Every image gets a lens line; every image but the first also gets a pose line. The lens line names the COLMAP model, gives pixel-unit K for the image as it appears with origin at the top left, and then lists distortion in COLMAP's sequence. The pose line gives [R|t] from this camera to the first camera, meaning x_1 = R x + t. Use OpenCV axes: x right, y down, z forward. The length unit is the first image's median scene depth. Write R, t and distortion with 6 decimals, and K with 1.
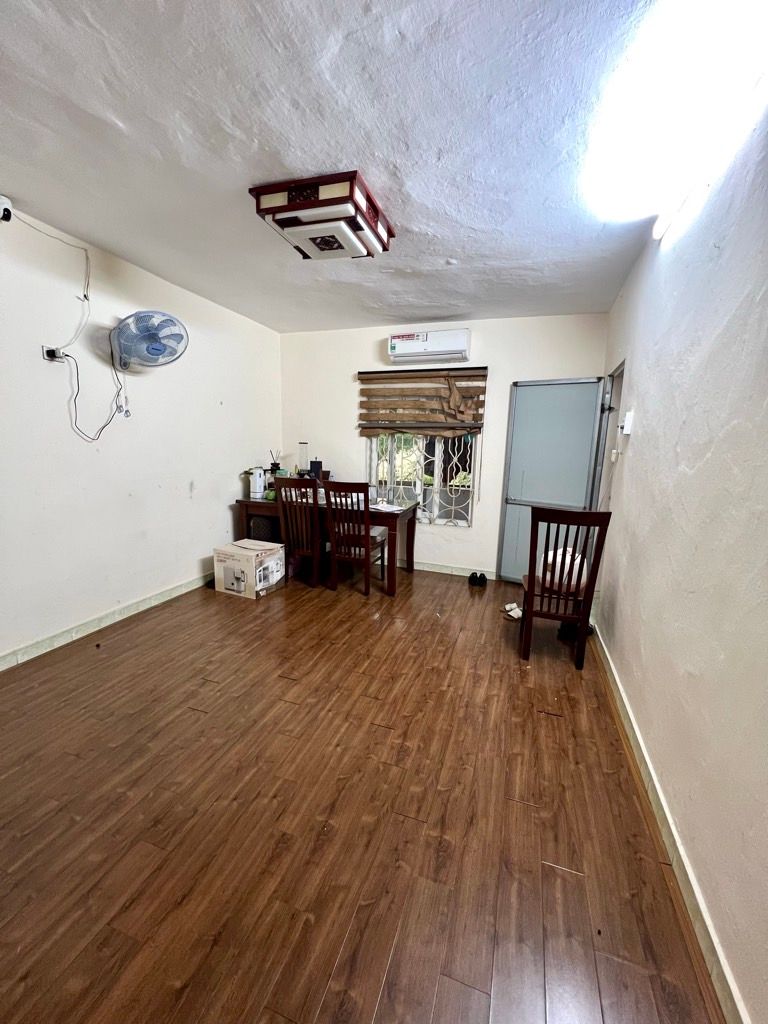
lens RADIAL K [[406.1, 0, 384.3], [0, 406.1, 505.8], [0, 0, 1]] dist [0.002935, 0.000358]
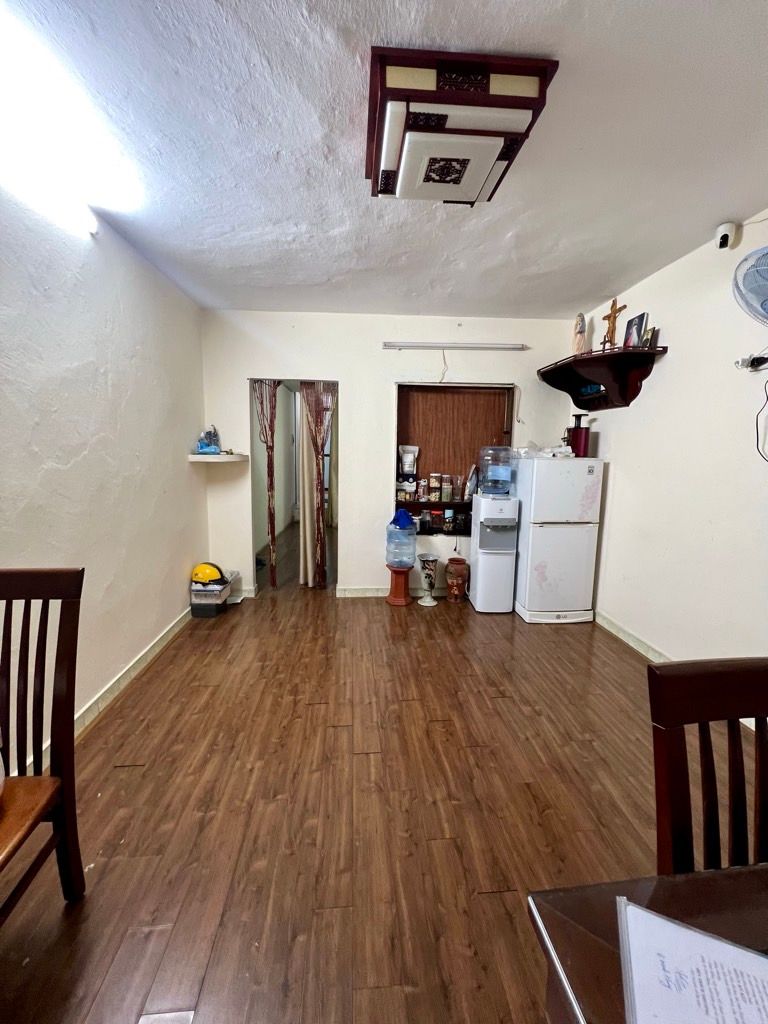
lens RADIAL K [[406.1, 0, 384.3], [0, 406.1, 505.8], [0, 0, 1]] dist [0.002935, 0.000358]
pose [[-0.913624, 0.017952, -0.406163, 0.265659], [-0.096666, 0.960783, 0.259906, -0.288826], [0.394901, 0.276718, -0.876060, 1.857244]]
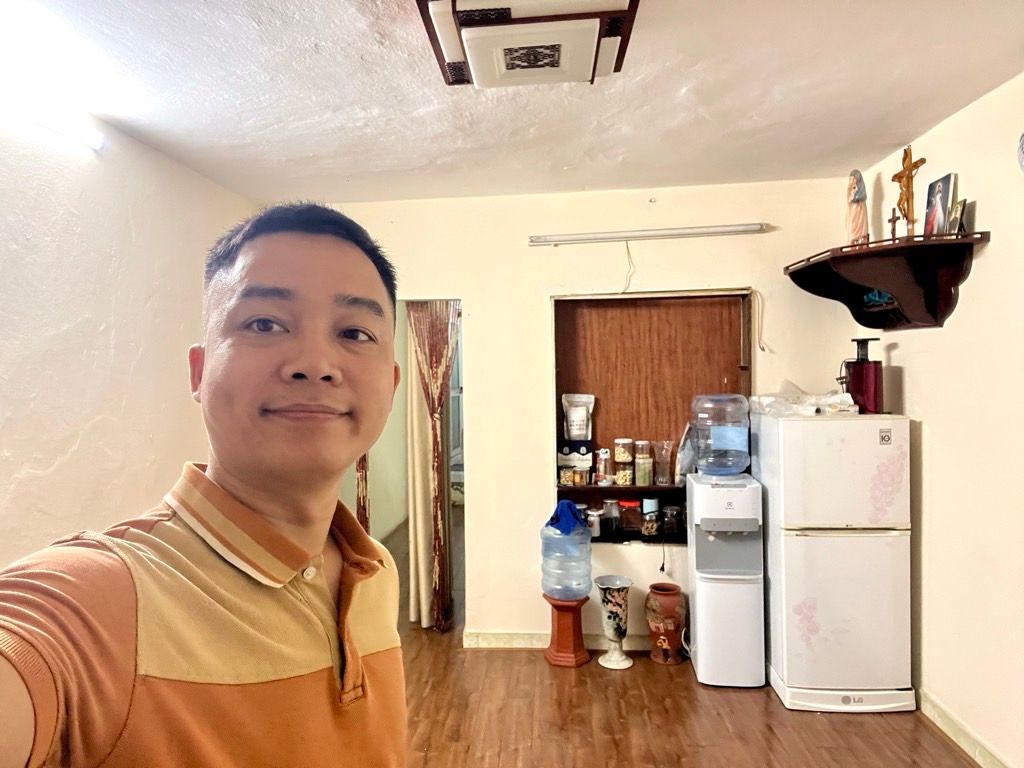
lens RADIAL K [[702.9, 0, 497.8], [0, 702.9, 389.5], [0, 0, 1]] dist [0.072060, -0.075441]
pose [[-0.965726, 0.004746, -0.259519, 0.132214], [-0.042151, 0.983694, 0.174842, -0.432712], [0.256117, 0.179789, -0.949779, 2.019338]]
